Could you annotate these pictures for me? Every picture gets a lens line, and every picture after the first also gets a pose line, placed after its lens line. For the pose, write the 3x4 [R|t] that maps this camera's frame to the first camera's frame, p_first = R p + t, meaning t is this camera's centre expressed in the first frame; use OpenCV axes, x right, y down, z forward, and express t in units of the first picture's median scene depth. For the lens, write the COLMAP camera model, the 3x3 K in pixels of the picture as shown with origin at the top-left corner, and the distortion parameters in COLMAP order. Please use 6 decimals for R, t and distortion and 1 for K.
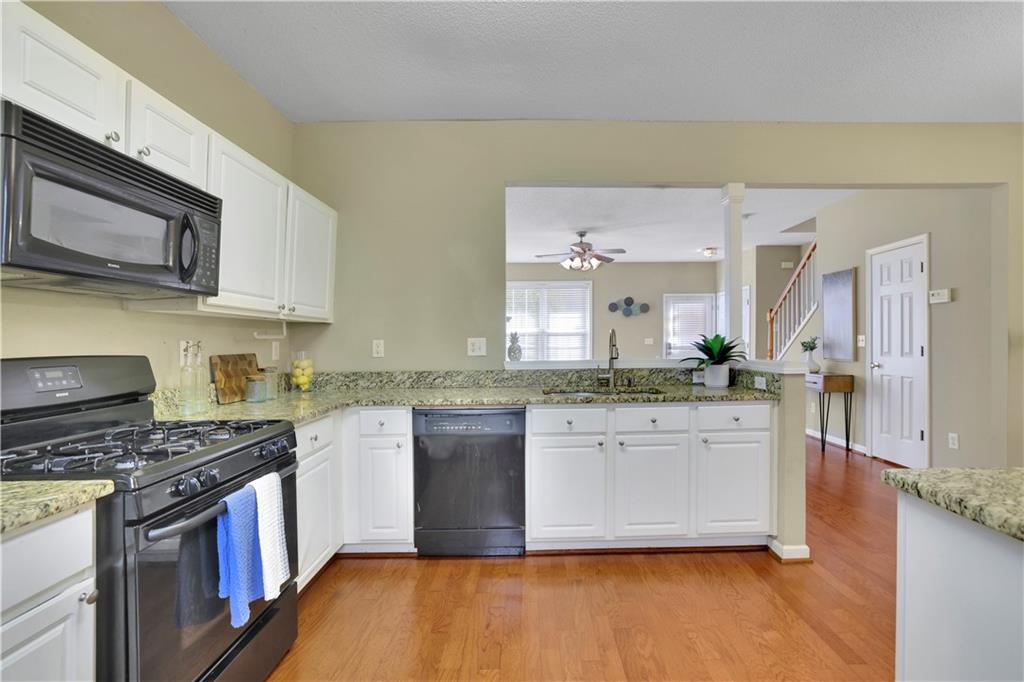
lens RADIAL K [[459.3, 0, 540.7], [0, 459.3, 341.7], [0, 0, 1]] dist [-0.012250, 0.000498]
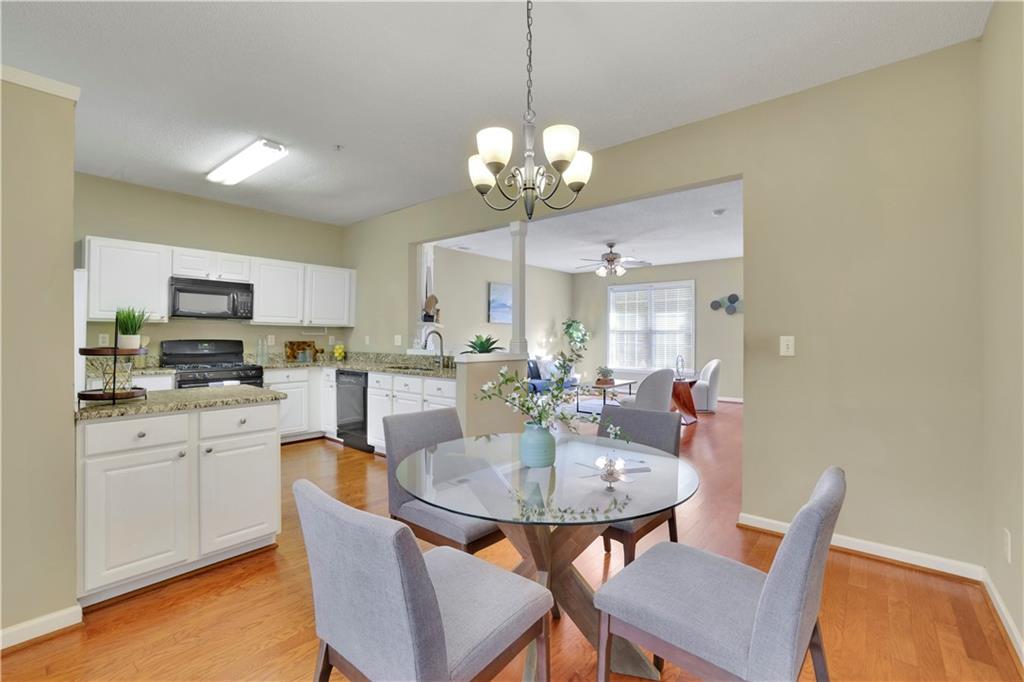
lens RADIAL K [[445.2, 0, 516.6], [0, 445.2, 338.4], [0, 0, 1]] dist [-0.045152, 0.019090]
pose [[0.757060, 0.015801, -0.653154, 1.298305], [-0.014275, 0.999869, 0.007643, -0.015480], [0.653189, 0.003538, 0.757187, 0.022828]]
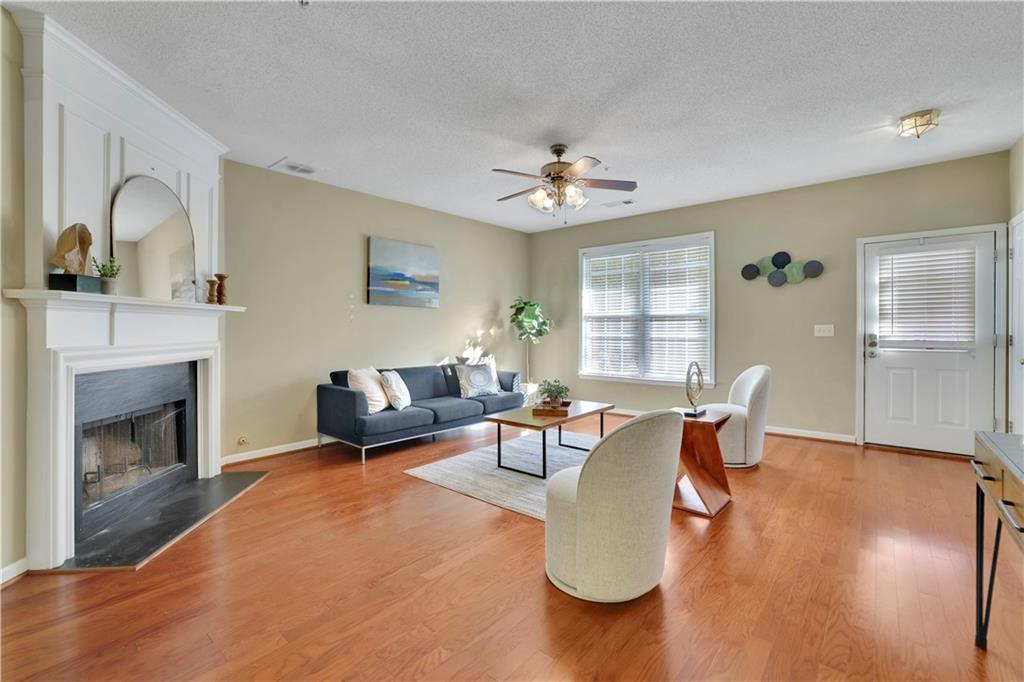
lens RADIAL K [[445.2, 0, 516.6], [0, 445.2, 338.4], [0, 0, 1]] dist [-0.045152, 0.019090]
pose [[0.749293, 0.020945, -0.661908, 0.882133], [-0.006039, 0.999674, 0.024797, -0.005949], [0.662211, -0.014583, 0.749175, 1.085080]]
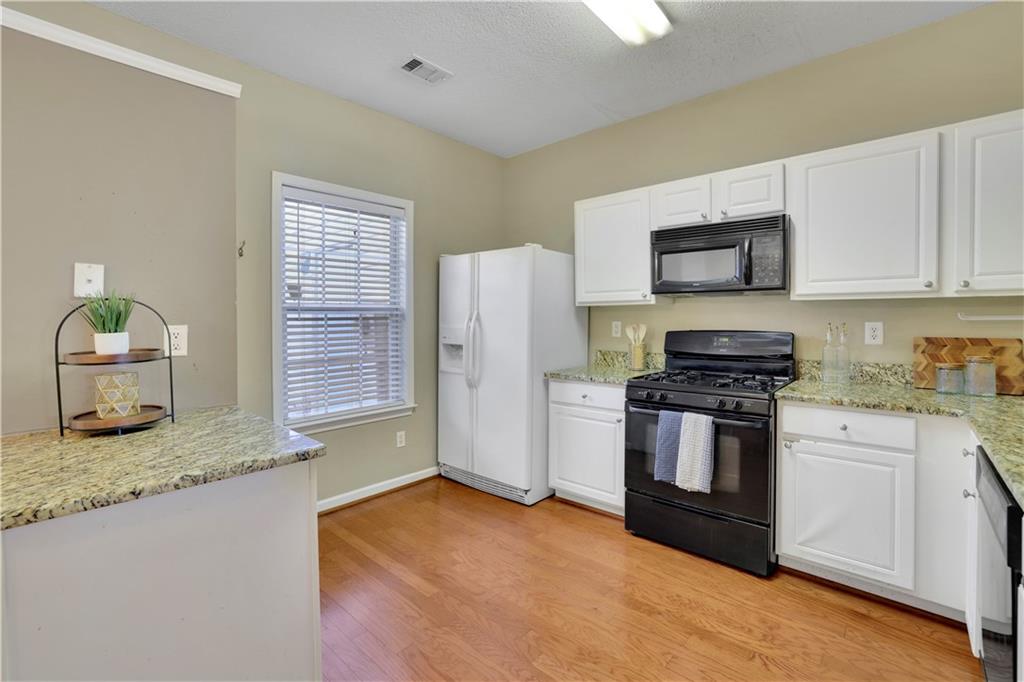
lens RADIAL K [[453.8, 0, 515.7], [0, 453.8, 323.6], [0, 0, 1]] dist [-0.016472, 0.000885]
pose [[-0.673458, 0.022715, -0.738876, 0.443347], [0.011498, 0.999729, 0.020254, -0.021517], [0.739136, 0.005144, -0.673536, 0.755869]]
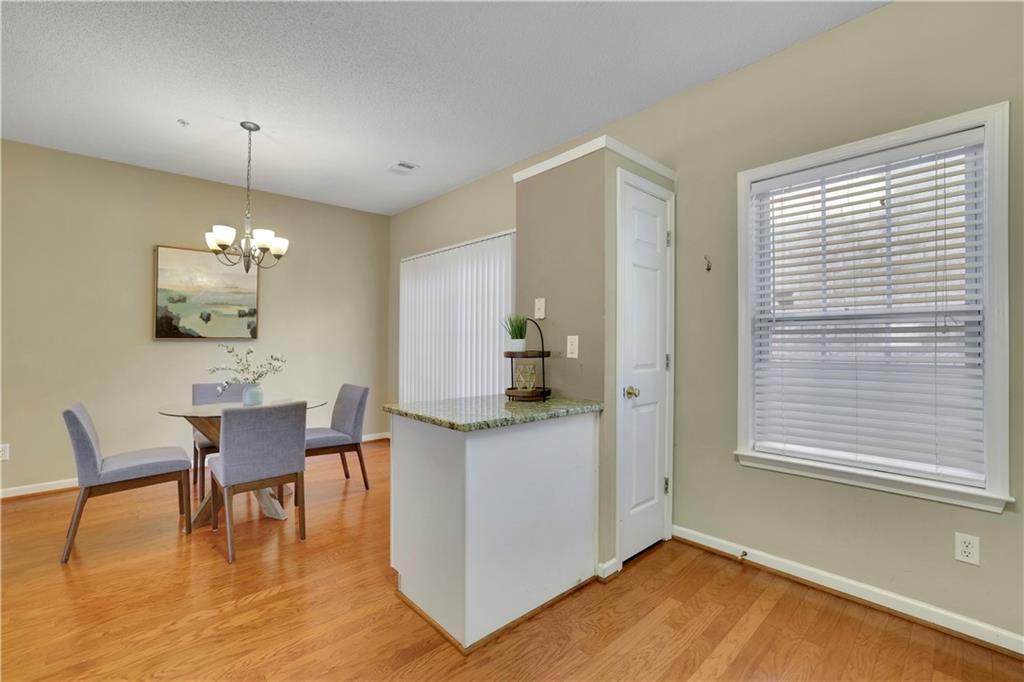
lens RADIAL K [[445.2, 0, 516.6], [0, 445.2, 338.4], [0, 0, 1]] dist [-0.045152, 0.019090]
pose [[-0.662746, 0.015788, 0.748677, -0.182058], [0.005290, 0.999851, -0.016403, 0.003953], [-0.748825, -0.006910, -0.662732, 0.649612]]
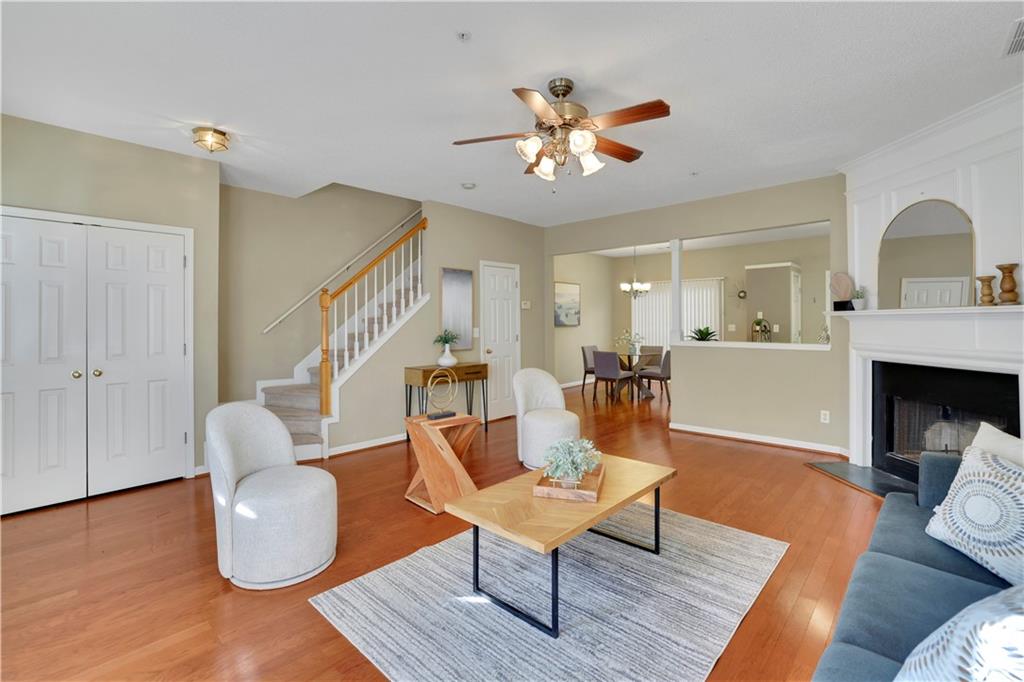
lens RADIAL K [[460.8, 0, 515.1], [0, 460.8, 316.8], [0, 0, 1]] dist [-0.048211, 0.021698]
pose [[-0.721366, 0.019054, 0.692292, -0.331754], [0.011889, 0.999815, -0.015130, -0.035451], [-0.692452, -0.002684, -0.721459, 2.706725]]
